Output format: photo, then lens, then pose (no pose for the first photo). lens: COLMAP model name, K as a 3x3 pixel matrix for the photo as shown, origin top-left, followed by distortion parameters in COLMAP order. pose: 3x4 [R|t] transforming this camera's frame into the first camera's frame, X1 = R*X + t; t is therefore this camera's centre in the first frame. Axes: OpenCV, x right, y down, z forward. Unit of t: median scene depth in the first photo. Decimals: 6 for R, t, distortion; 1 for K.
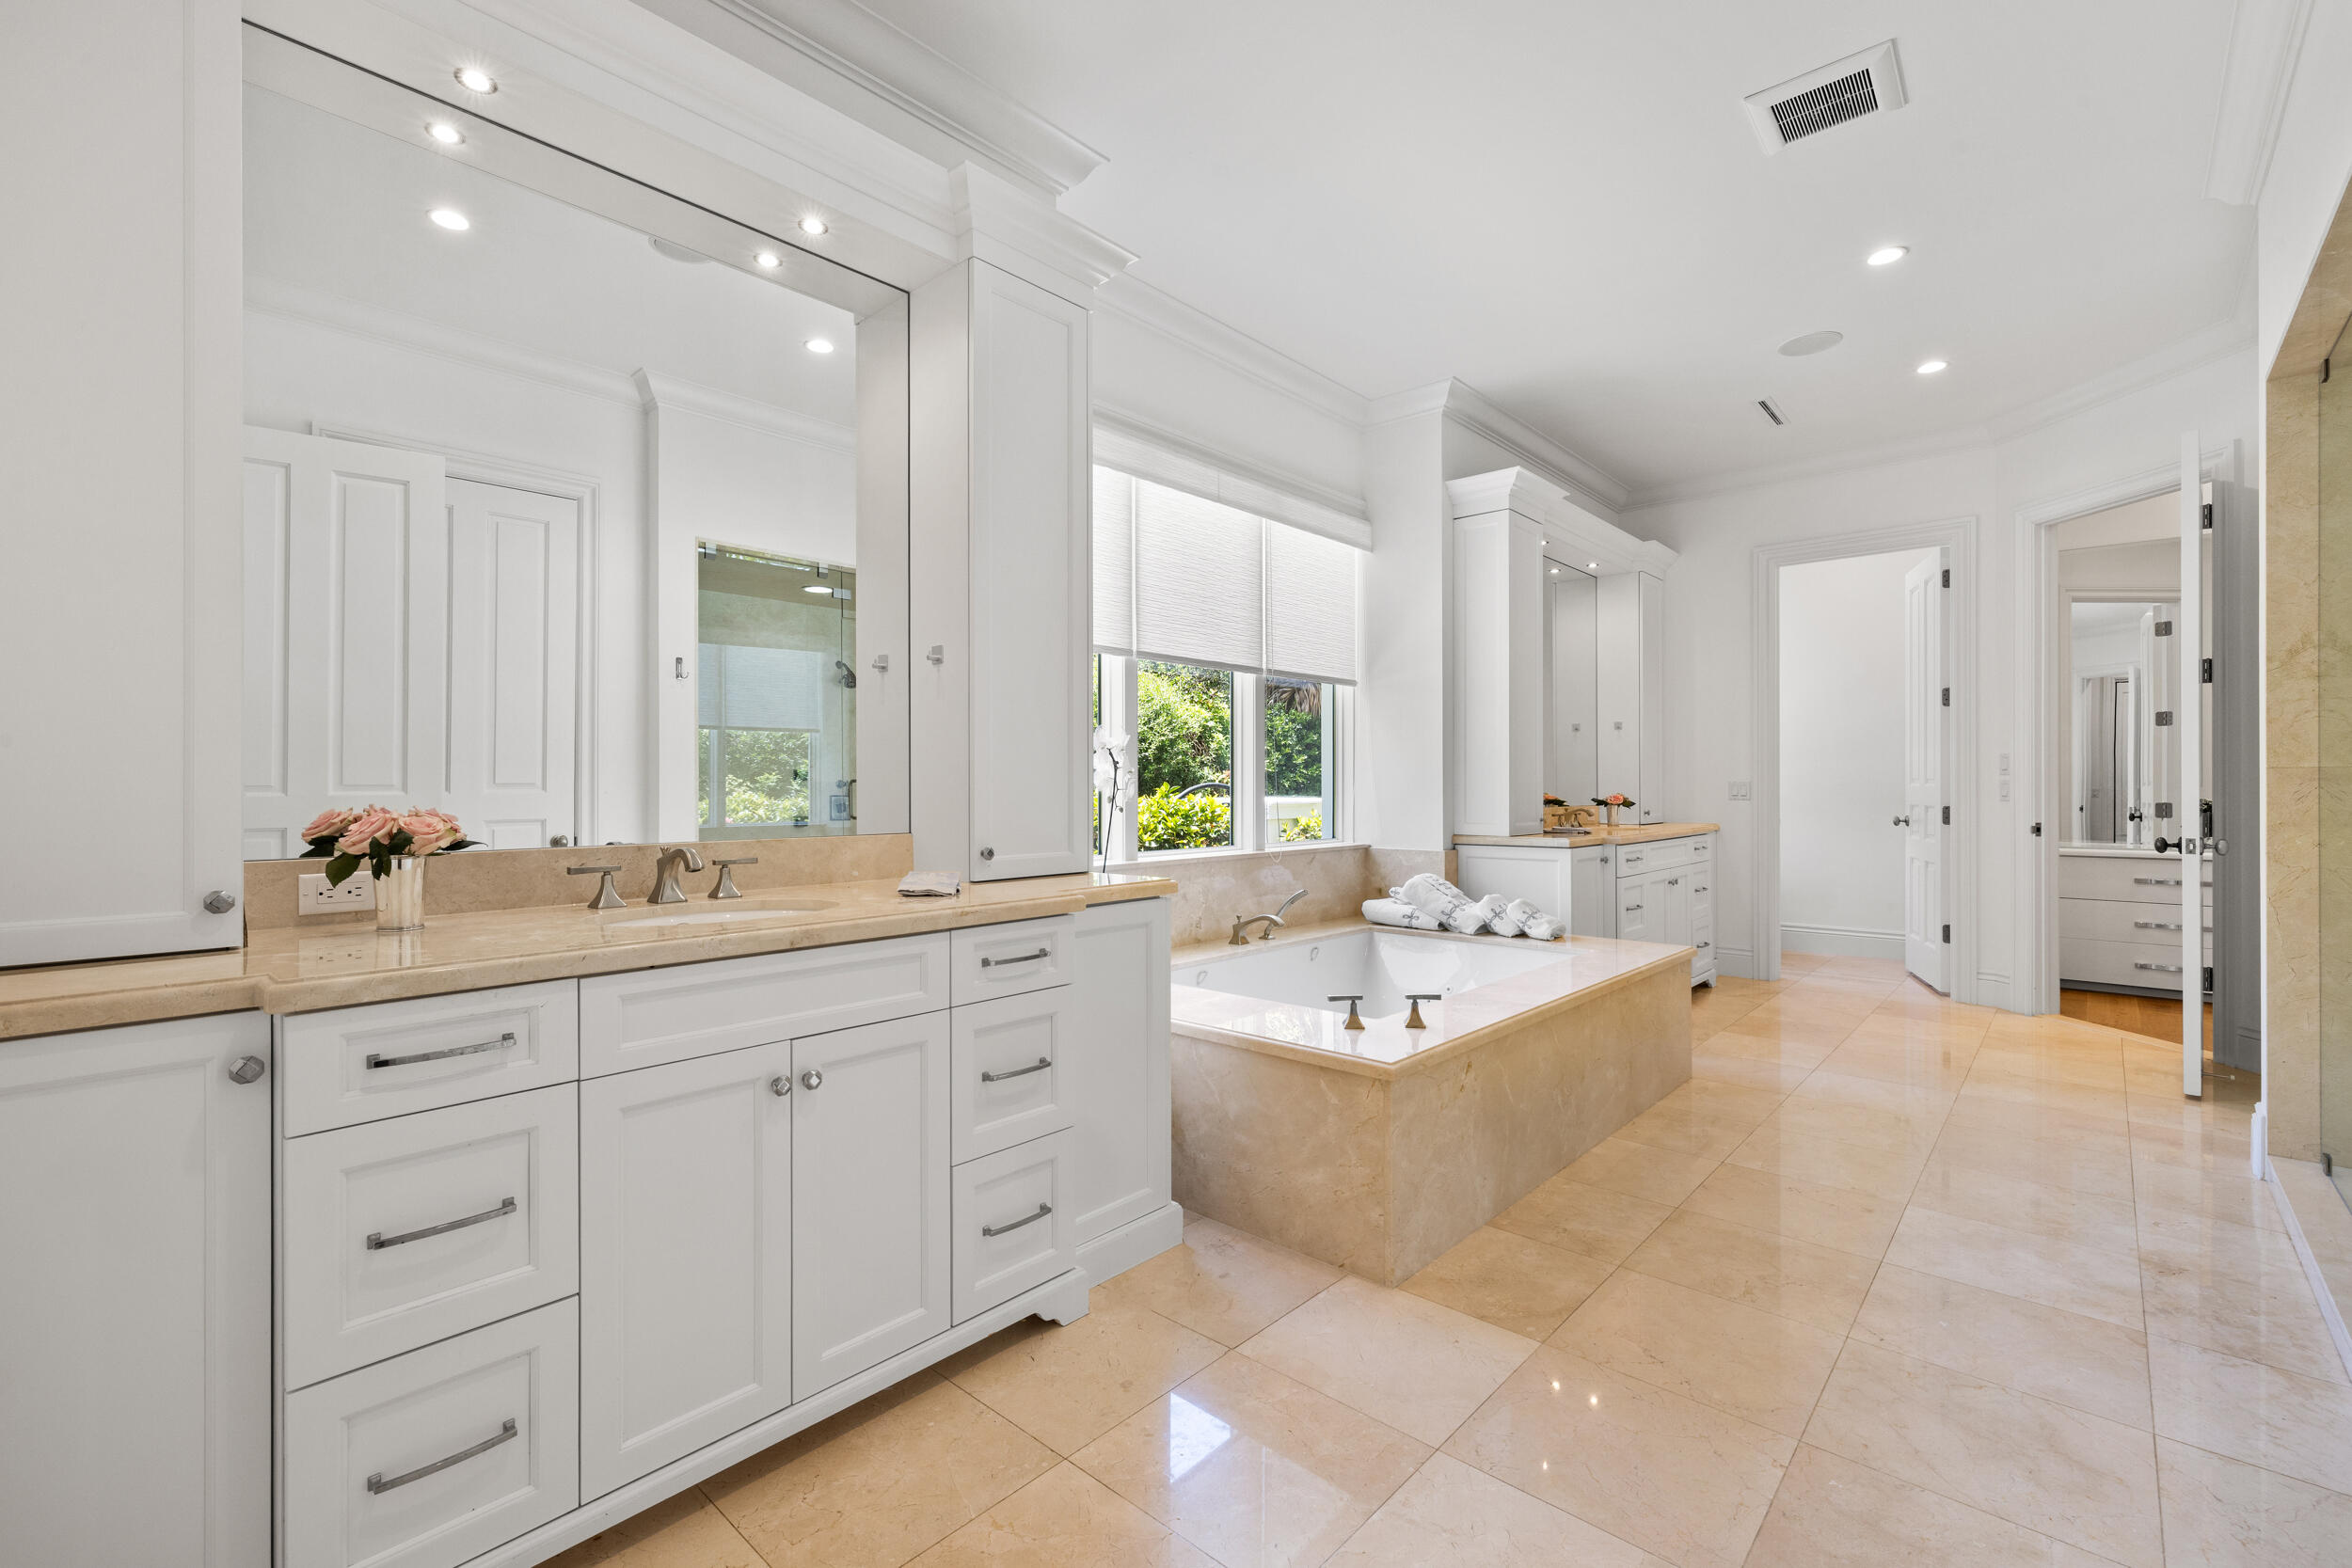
lens RADIAL K [[1007.4, 0, 1178.8], [0, 1007.4, 781.5], [0, 0, 1]] dist [0.000394, -0.000459]
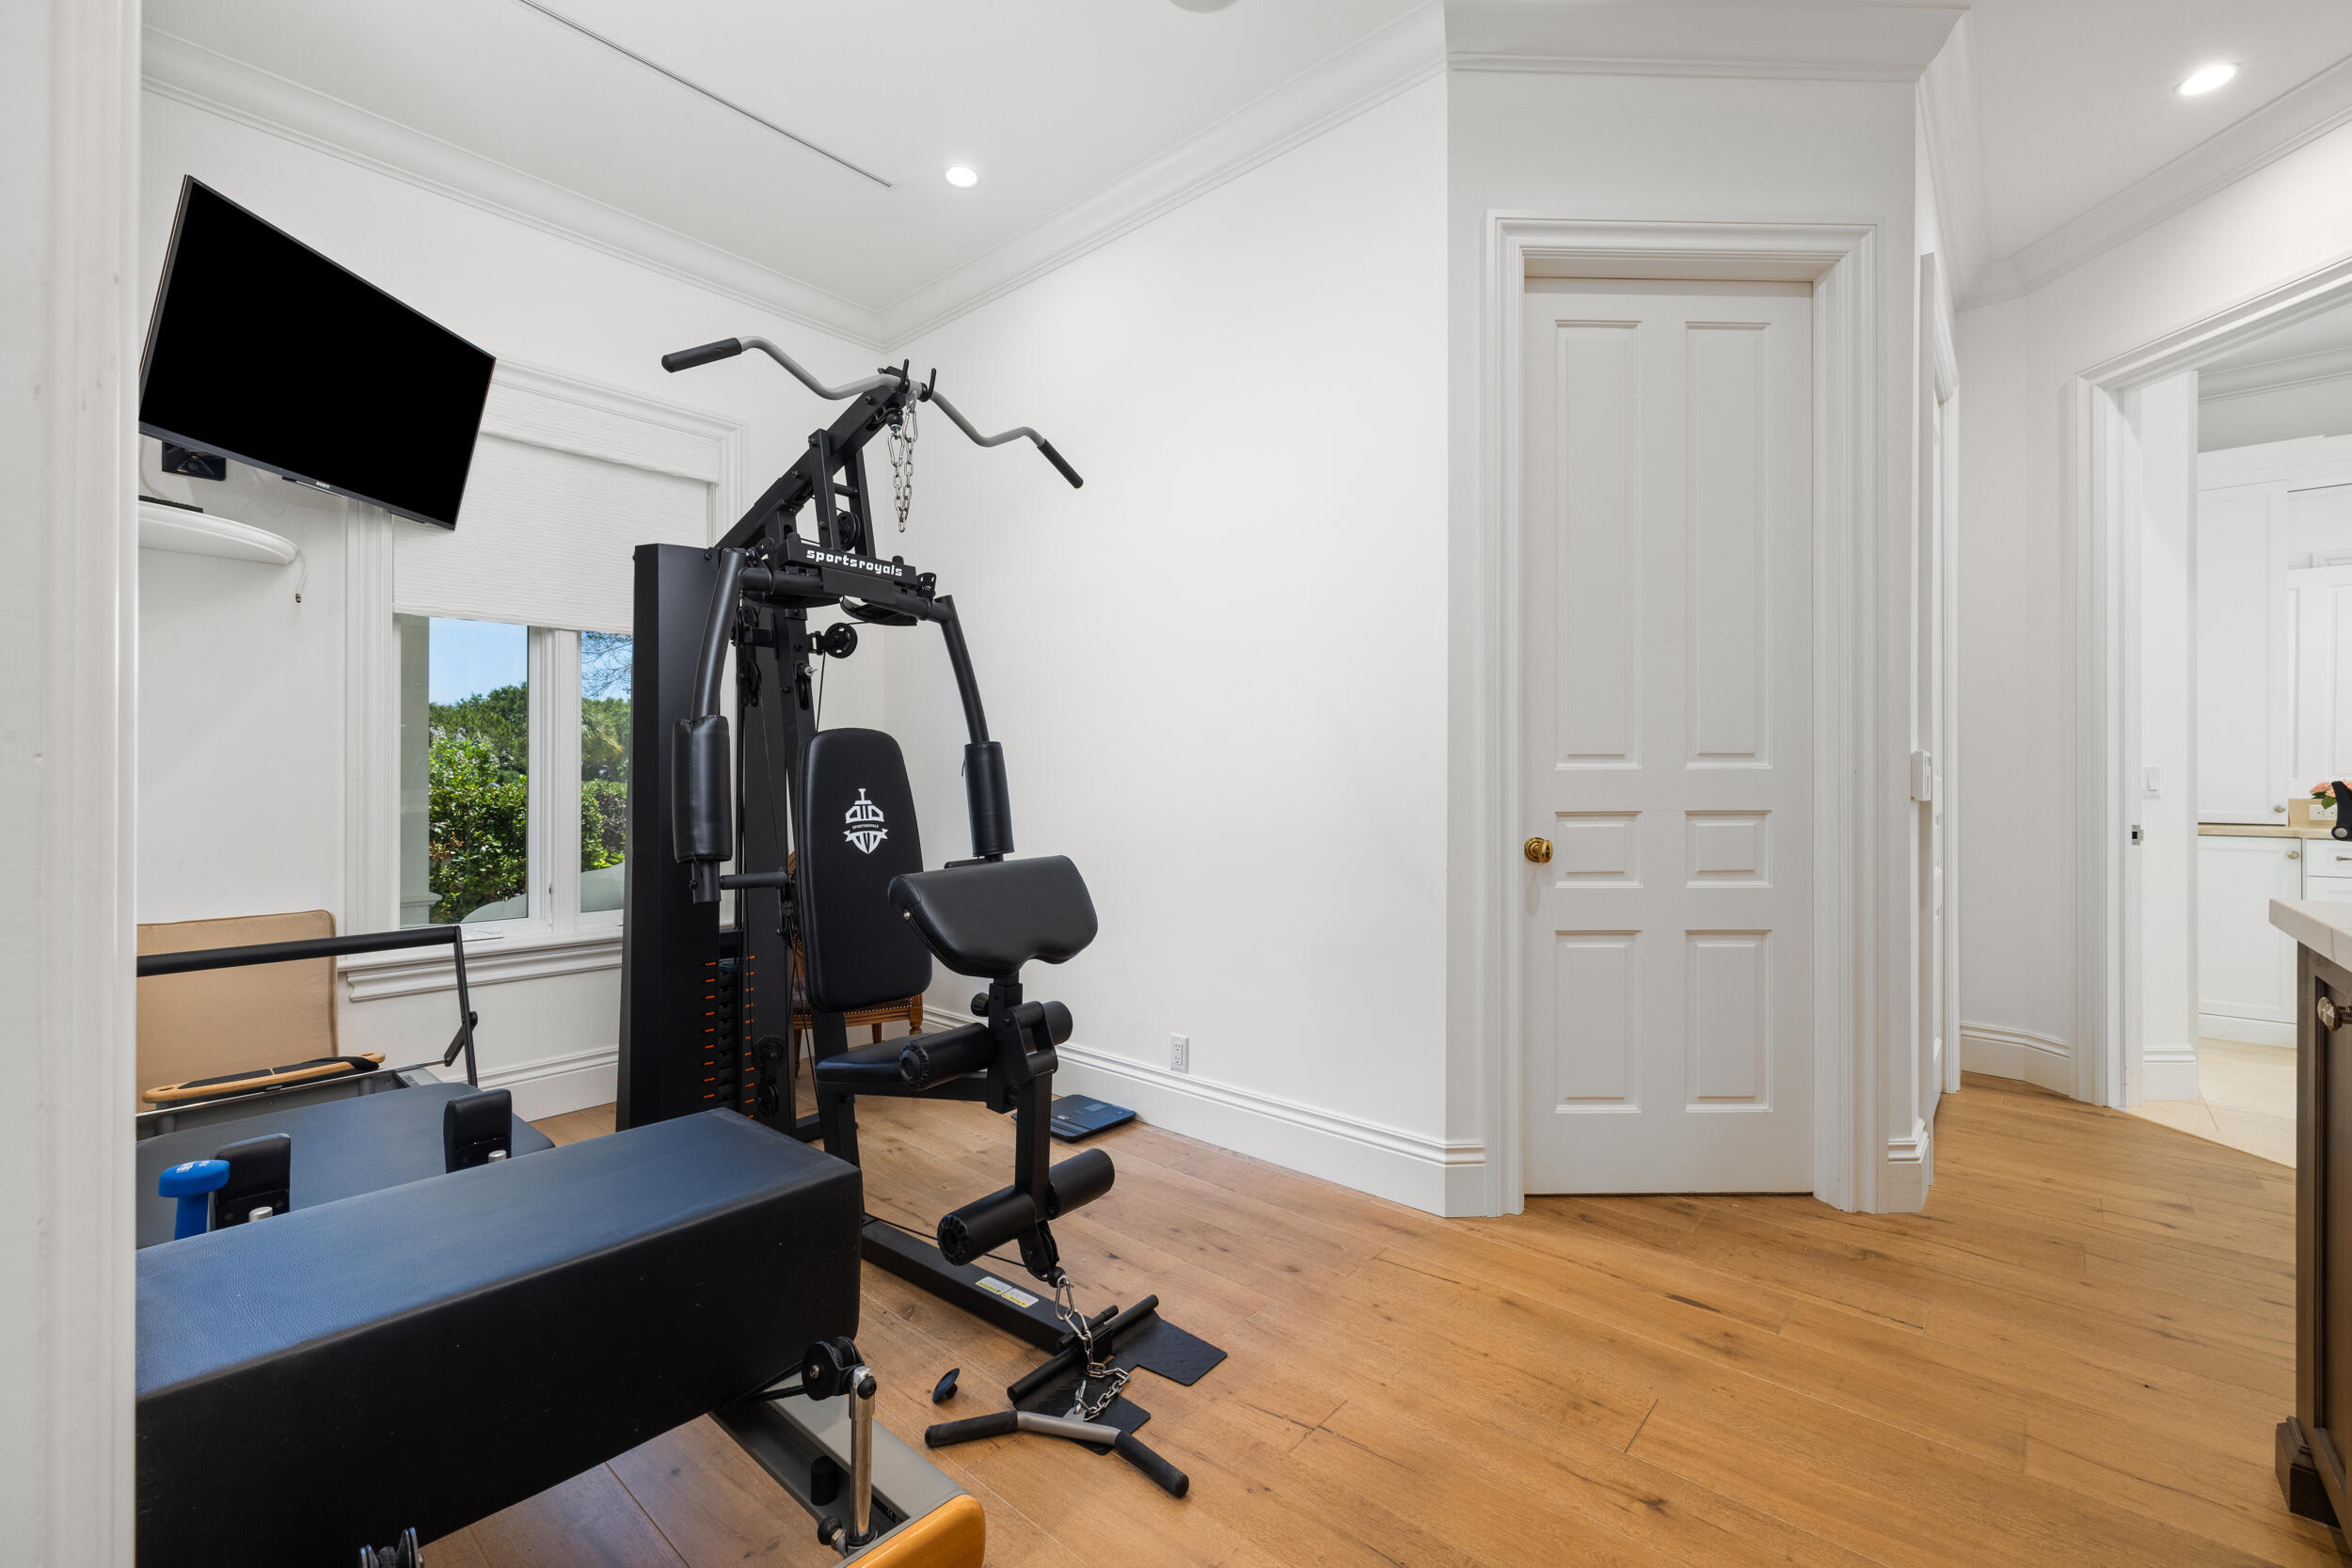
lens RADIAL K [[1007.4, 0, 1180.4], [0, 1007.4, 781.8], [0, 0, 1]] dist [0.000394, -0.000459]
pose [[0.018618, 0.002936, -0.999822, 1.986686], [0.001091, 0.999995, 0.002957, 0.026768], [0.999826, -0.001146, 0.018615, -2.331729]]
